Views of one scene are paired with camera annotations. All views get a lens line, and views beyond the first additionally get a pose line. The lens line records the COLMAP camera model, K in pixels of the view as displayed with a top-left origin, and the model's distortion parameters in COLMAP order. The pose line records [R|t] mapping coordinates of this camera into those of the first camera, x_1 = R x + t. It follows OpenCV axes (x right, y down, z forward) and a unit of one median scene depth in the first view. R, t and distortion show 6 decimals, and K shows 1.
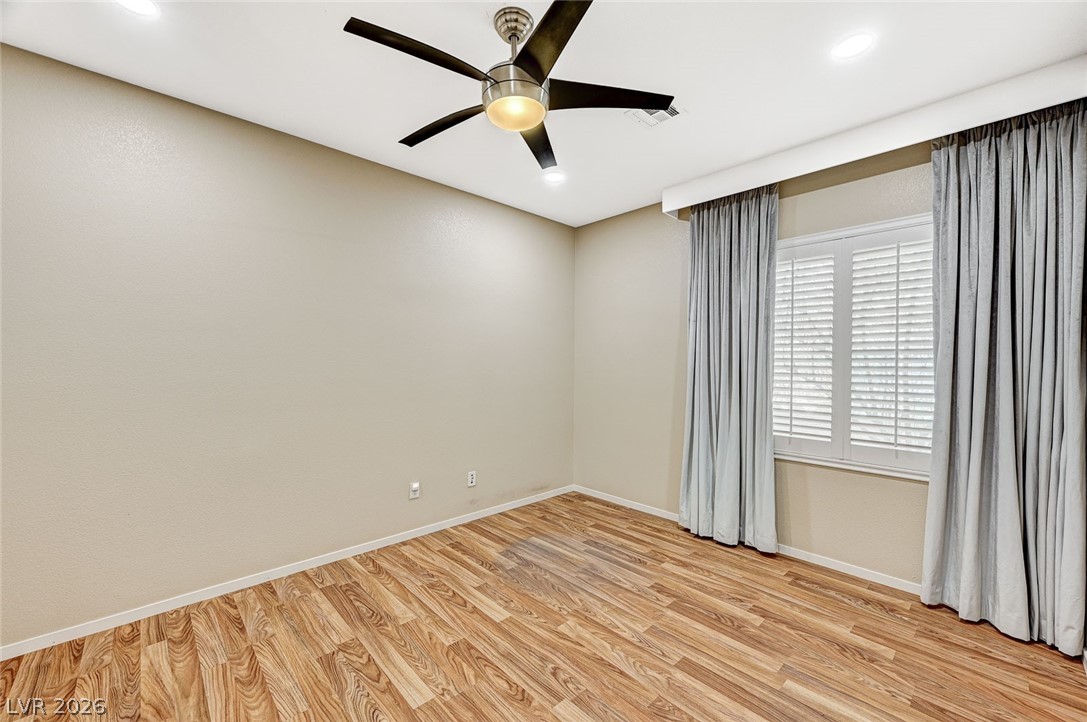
lens RADIAL K [[435.4, 0, 552.3], [0, 435.4, 361.0], [0, 0, 1]] dist [0.000636, 0.001461]
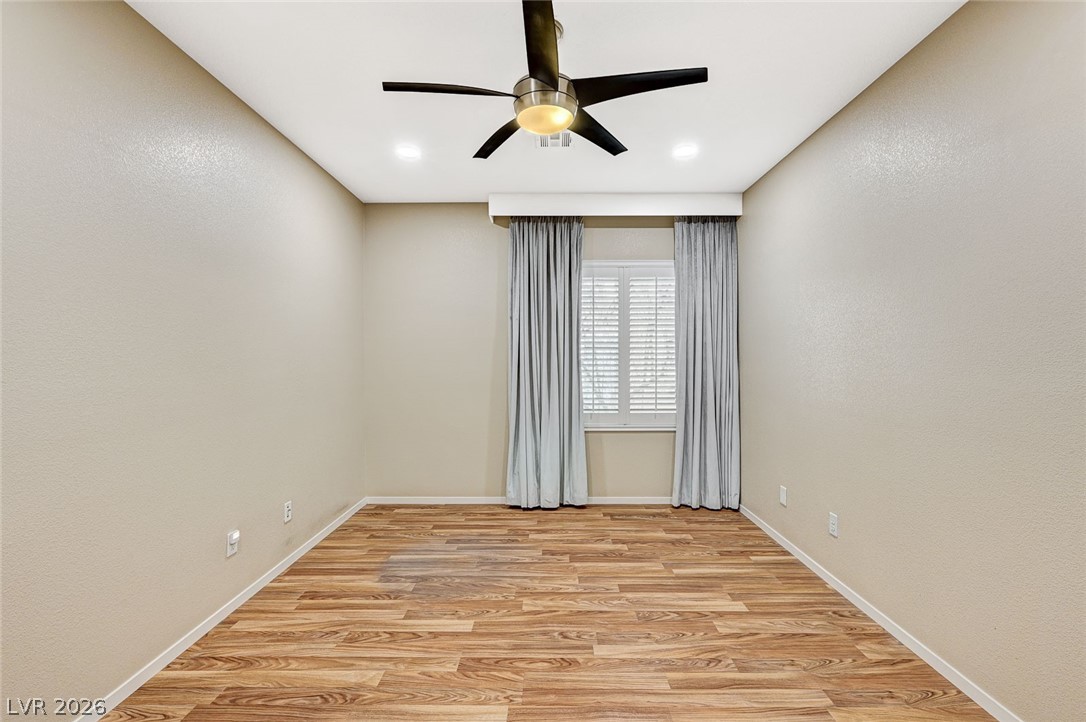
lens RADIAL K [[459.6, 0, 552.6], [0, 459.6, 361.8], [0, 0, 1]] dist [-0.002865, 0.002839]
pose [[0.689052, -0.014708, 0.724563, -0.591589], [0.004733, 0.999864, 0.015795, -0.002482], [-0.724697, -0.007454, 0.689028, 0.152216]]
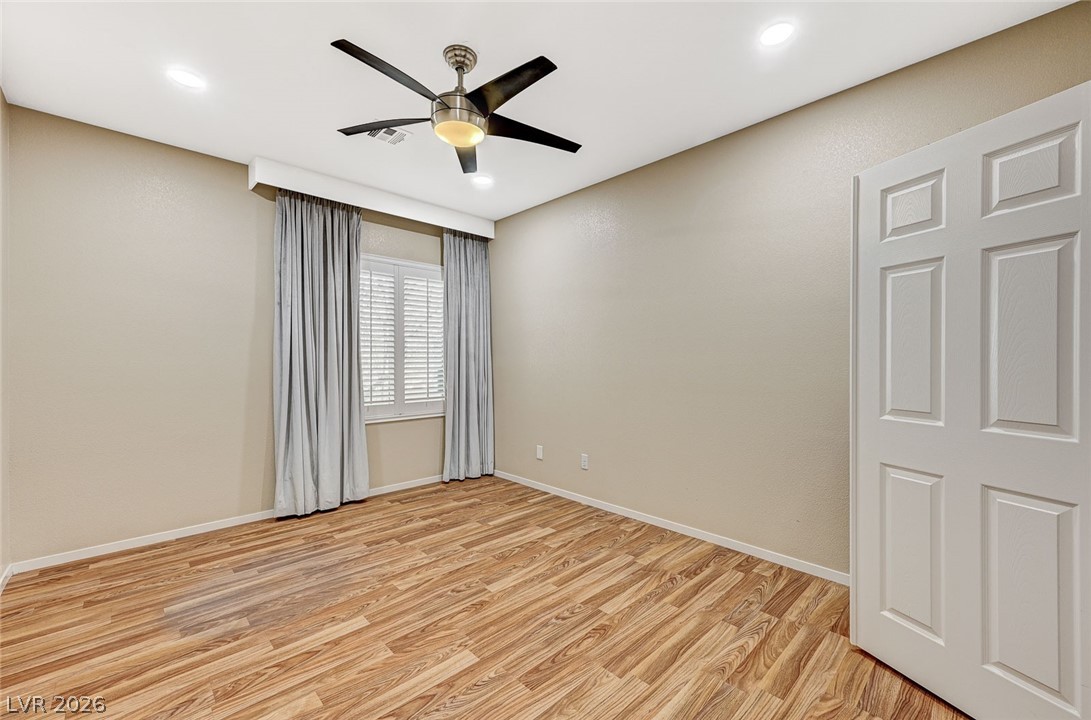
lens RADIAL K [[437.0, 0, 556.1], [0, 437.0, 357.4], [0, 0, 1]] dist [0.000636, 0.001461]
pose [[-0.018266, -0.001497, 0.999832, -0.867143], [-0.000538, 0.999999, 0.001488, 0.029407], [-0.999833, -0.000511, -0.018267, 0.513075]]
